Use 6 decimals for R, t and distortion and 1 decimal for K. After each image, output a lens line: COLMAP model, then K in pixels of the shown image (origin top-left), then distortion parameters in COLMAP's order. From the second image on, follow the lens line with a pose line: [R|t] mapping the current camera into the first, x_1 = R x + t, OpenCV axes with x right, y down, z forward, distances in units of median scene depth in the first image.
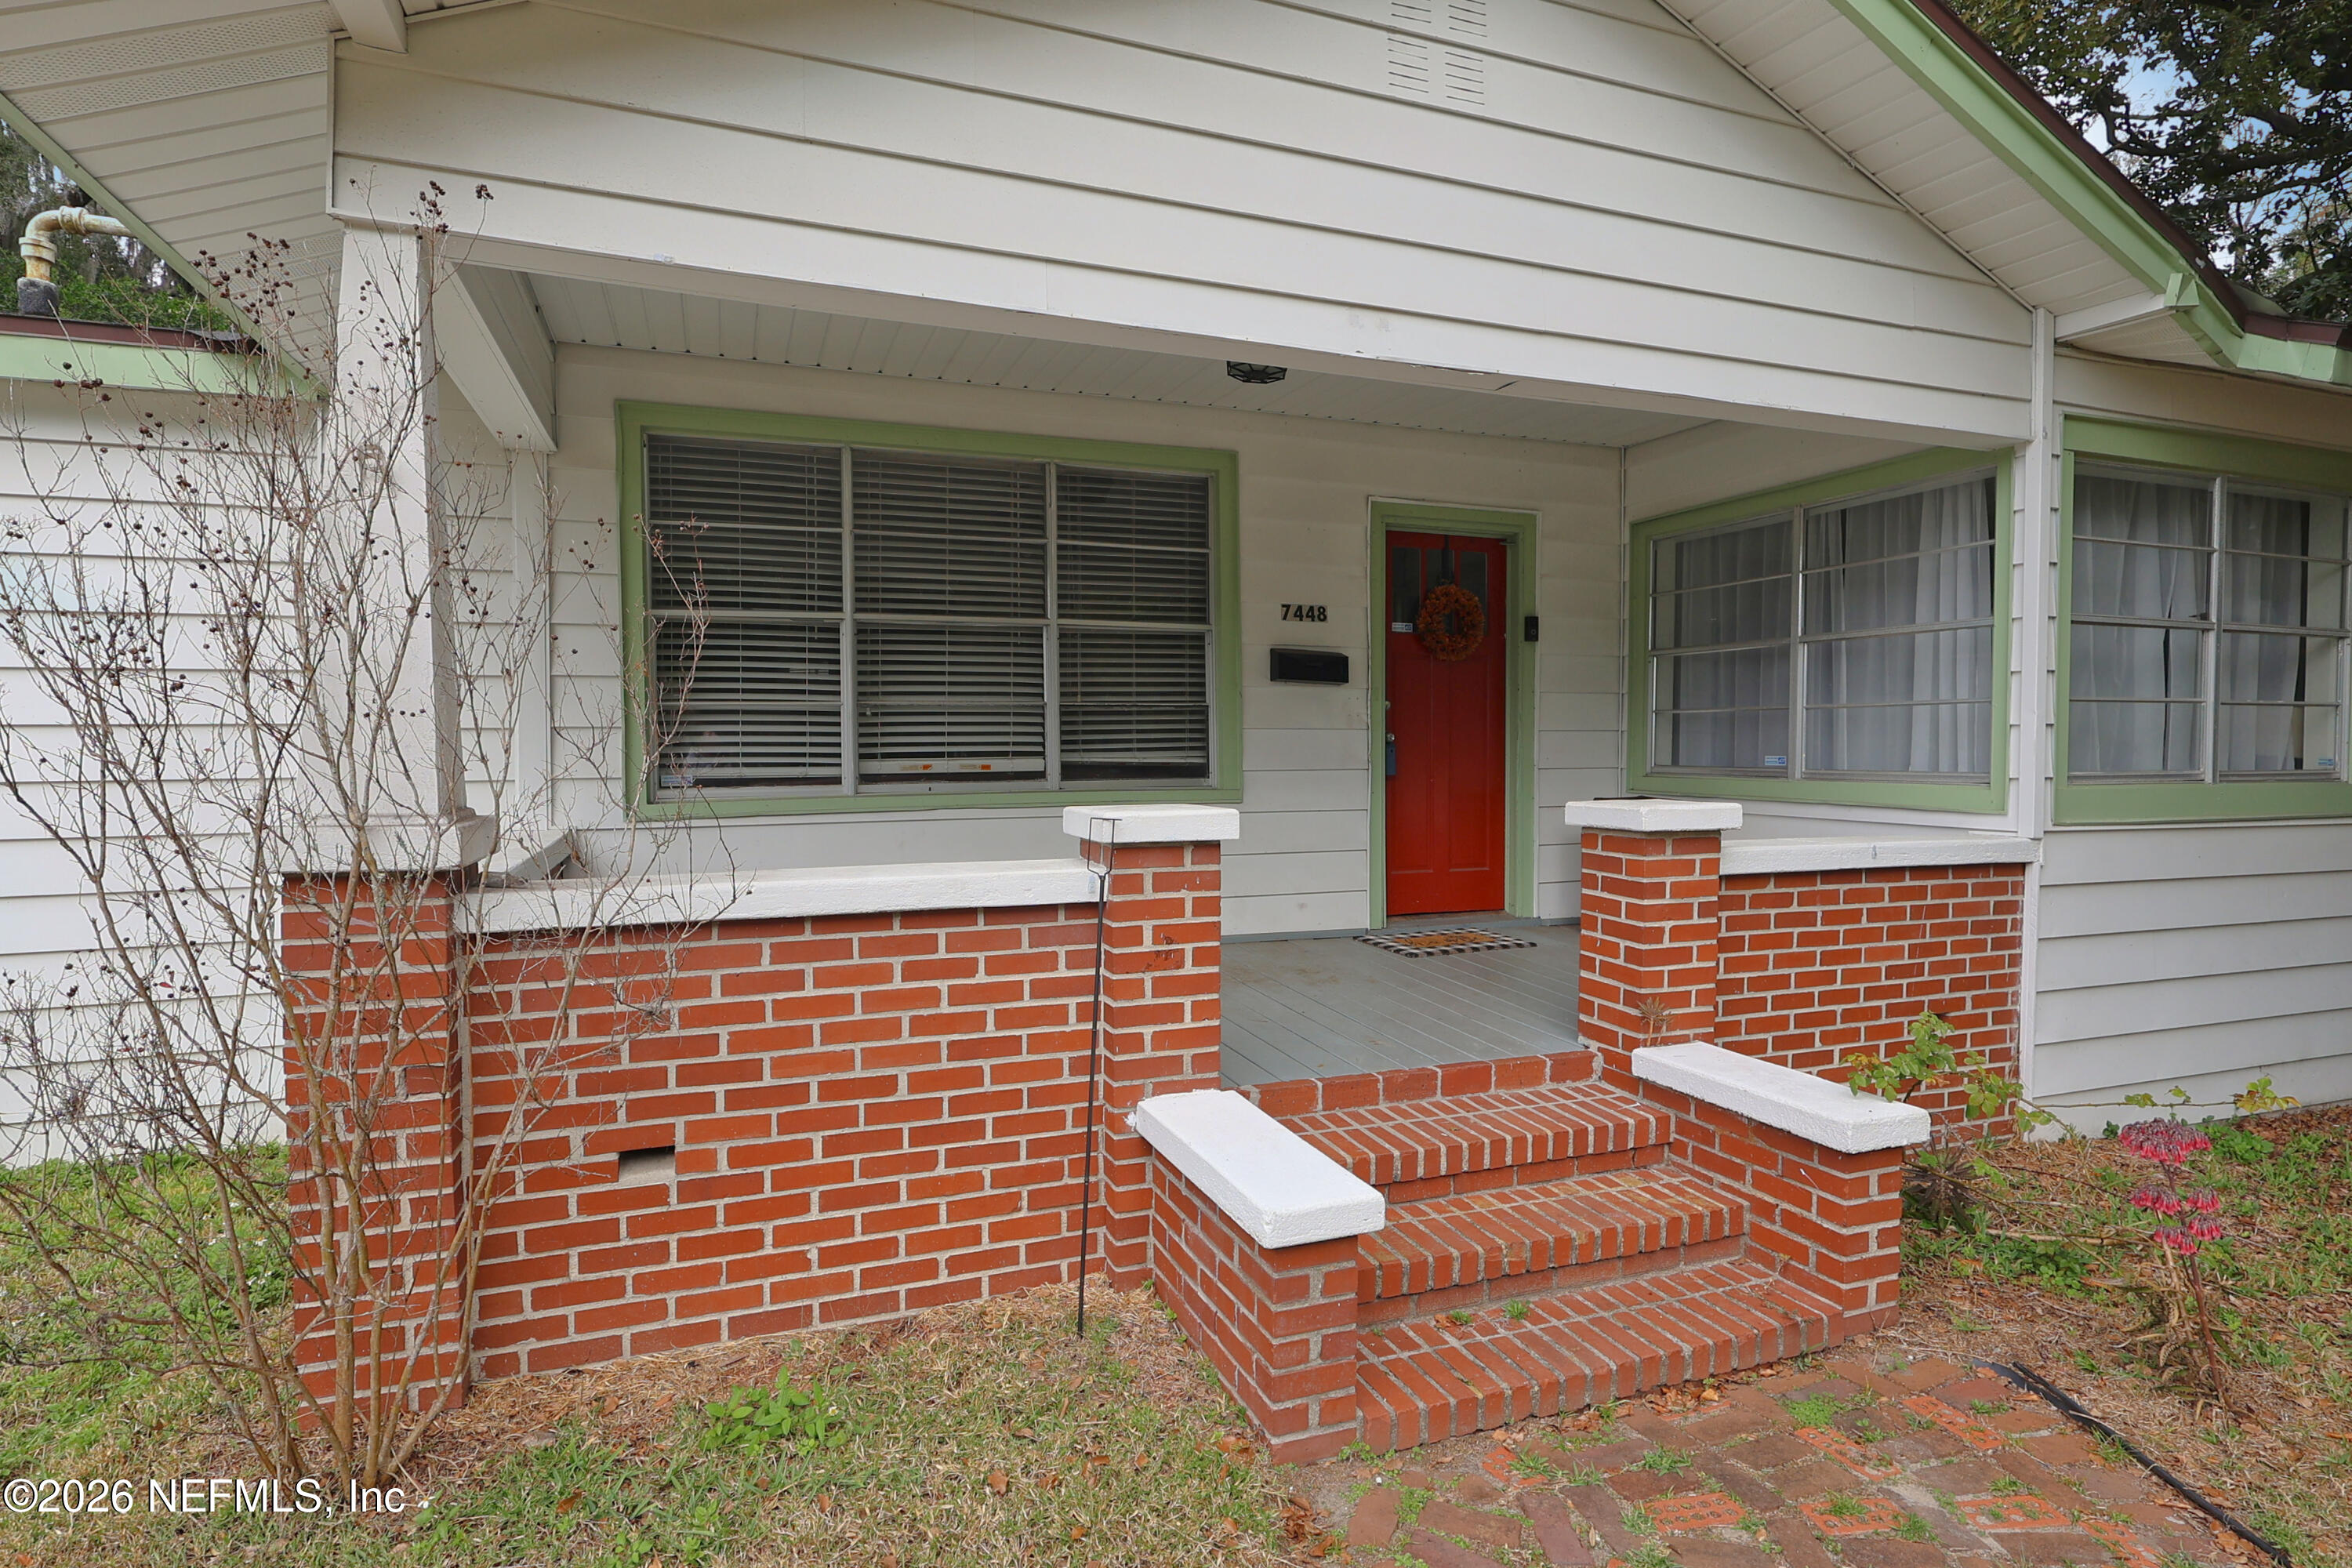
lens RADIAL K [[1212.7, 0, 1176.0], [0, 1212.7, 784.0], [0, 0, 1]] dist [-0.000182, -0.000114]
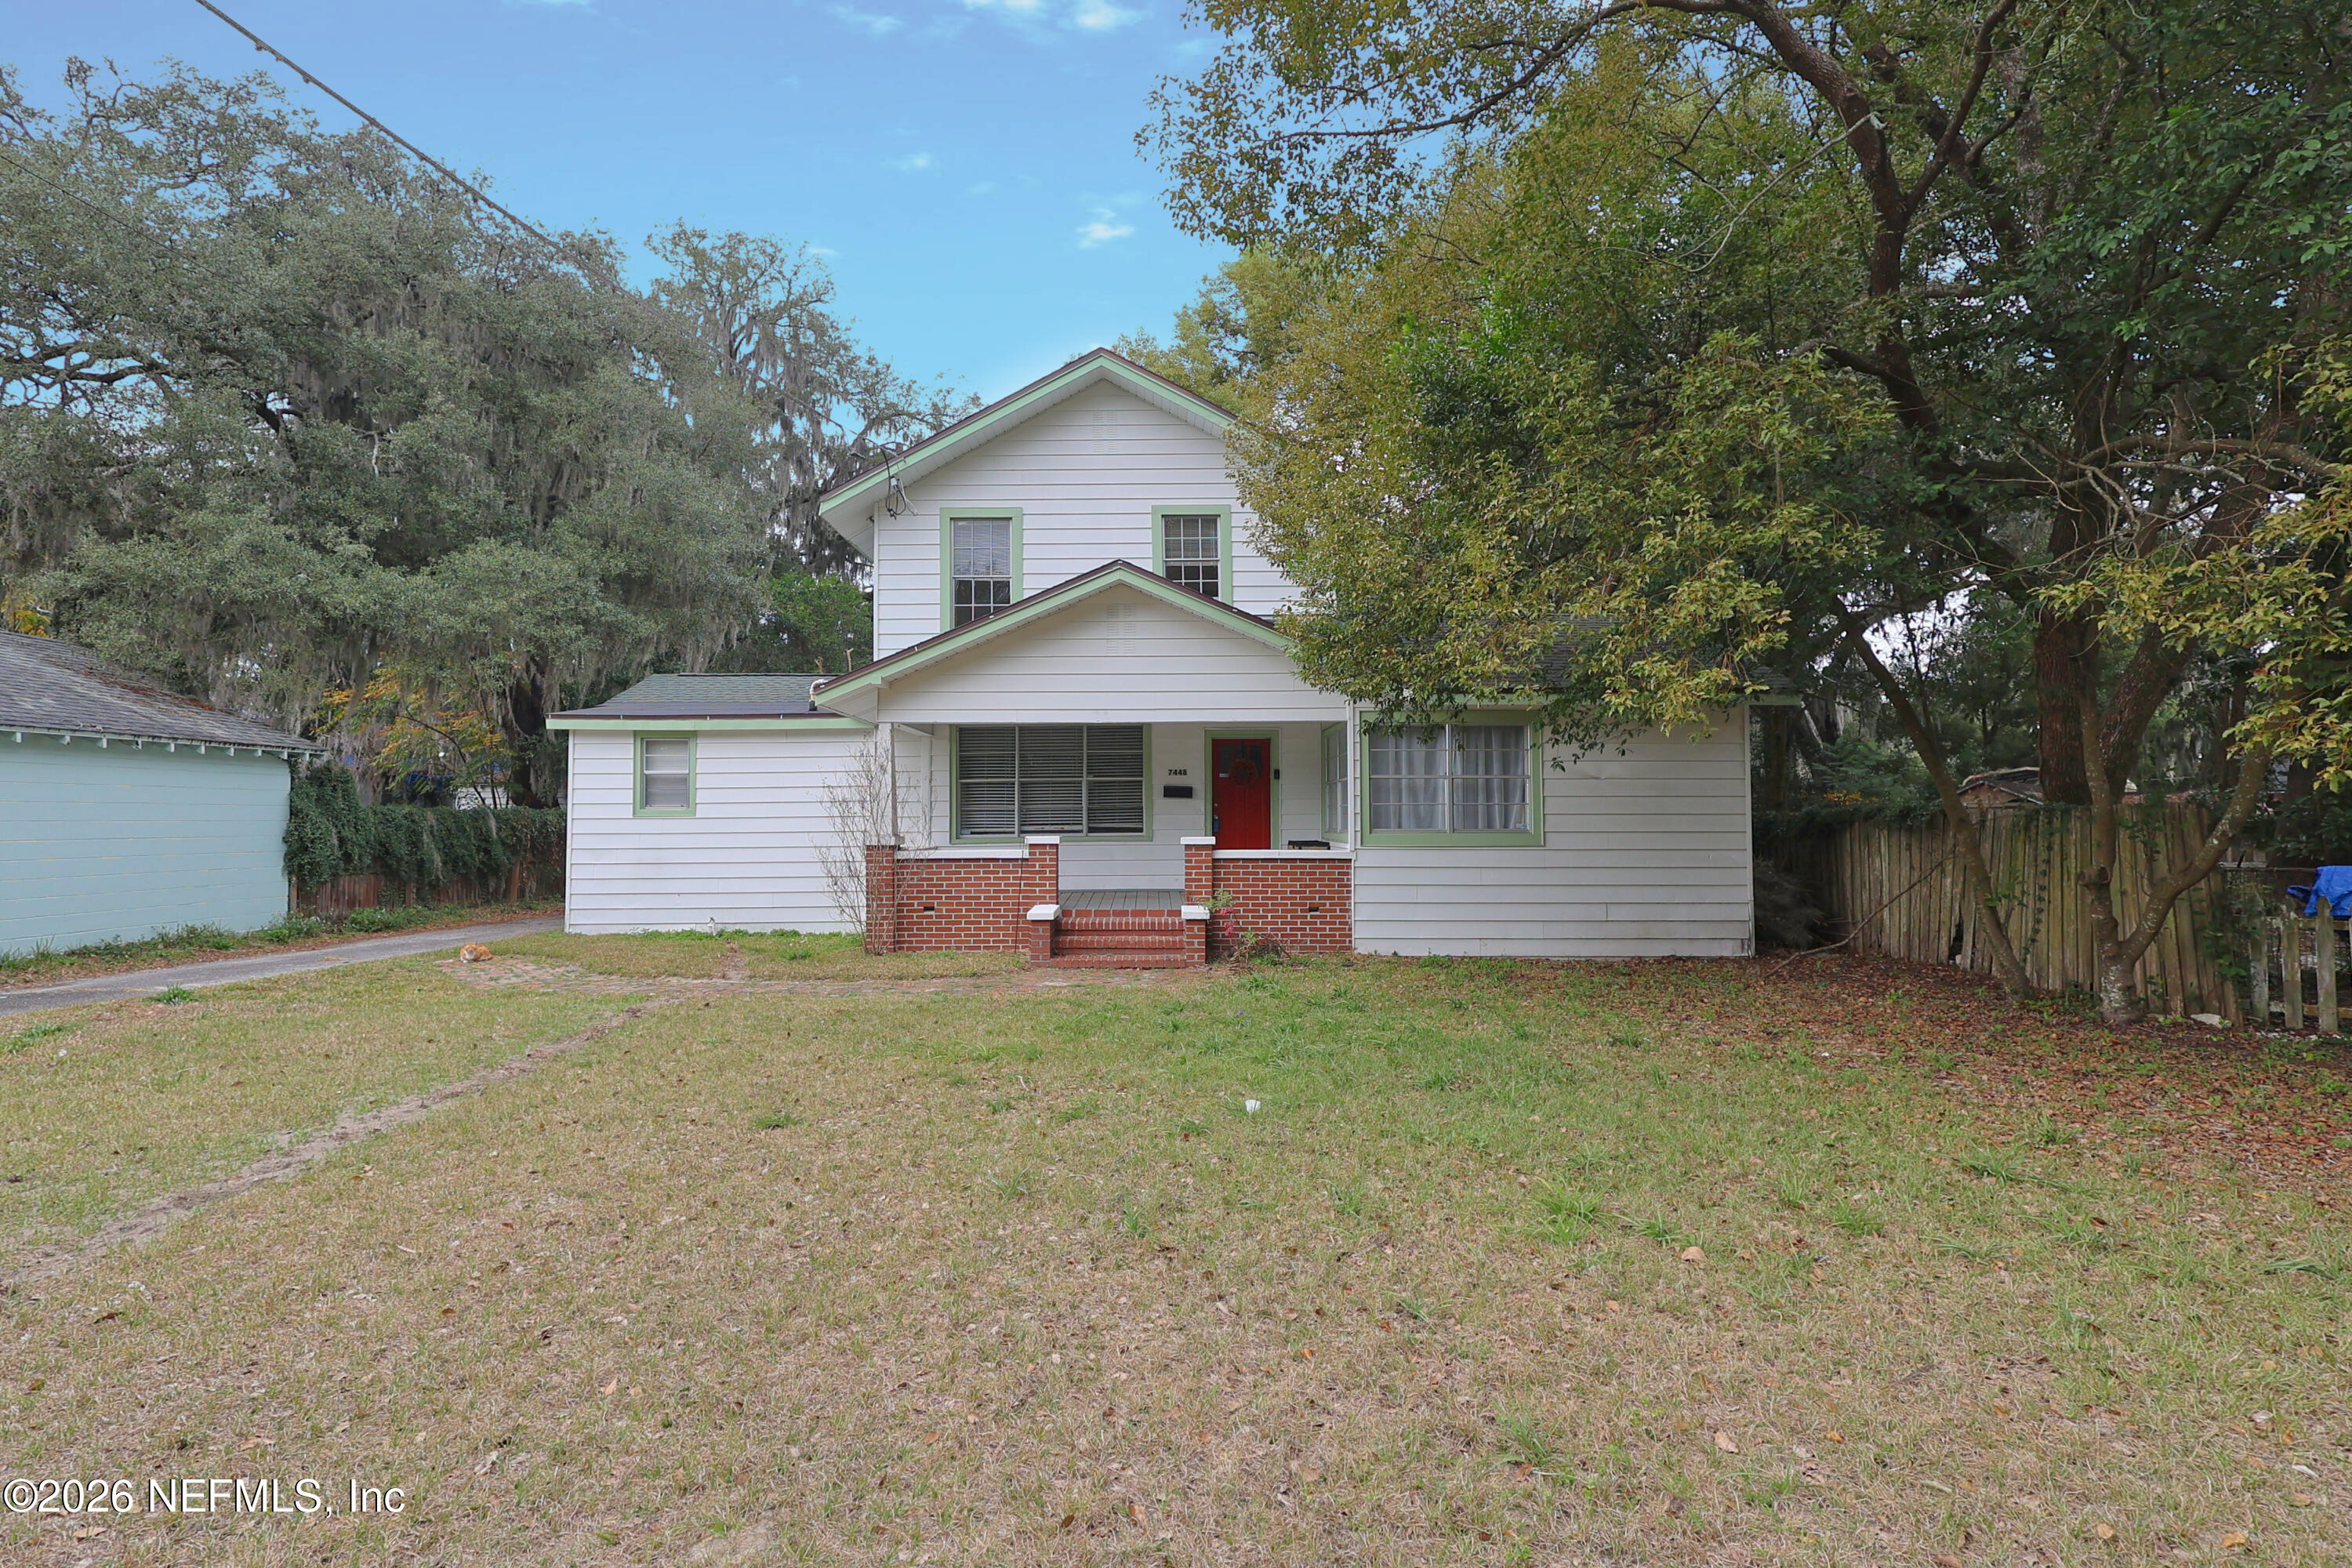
lens RADIAL K [[1093.7, 0, 1165.0], [0, 1093.7, 787.7], [0, 0, 1]] dist [-0.004373, -0.000511]
pose [[0.937980, -0.013862, -0.346411, 1.082281], [-0.007596, 0.998139, -0.060510, 0.050476], [0.346605, 0.059389, 0.936129, -1.530332]]
